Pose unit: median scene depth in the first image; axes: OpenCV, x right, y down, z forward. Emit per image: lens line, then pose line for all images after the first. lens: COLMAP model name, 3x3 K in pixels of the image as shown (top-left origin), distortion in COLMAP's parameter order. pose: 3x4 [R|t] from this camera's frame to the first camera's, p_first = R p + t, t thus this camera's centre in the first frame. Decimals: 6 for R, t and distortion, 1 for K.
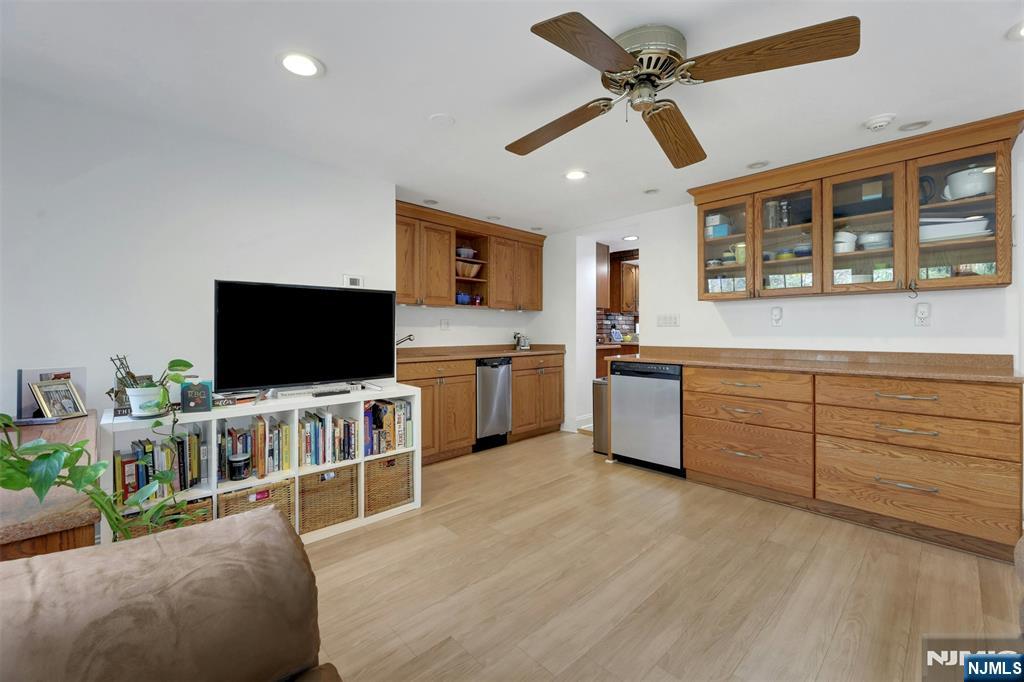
lens RADIAL K [[422.7, 0, 516.8], [0, 422.7, 331.2], [0, 0, 1]] dist [0.000762, 0.000166]
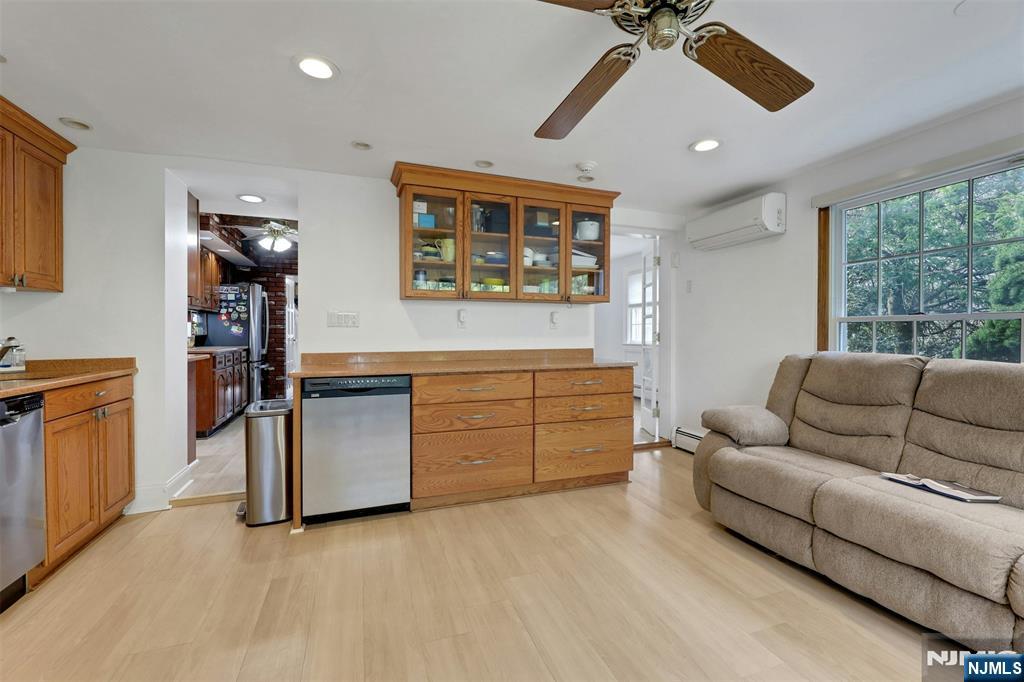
lens RADIAL K [[422.7, 0, 513.1], [0, 422.7, 337.4], [0, 0, 1]] dist [0.000762, 0.000166]
pose [[0.415099, -0.010701, 0.909713, -0.273236], [0.000184, 0.999932, 0.011678, -0.001760], [-0.909776, -0.004680, 0.415073, 0.483038]]
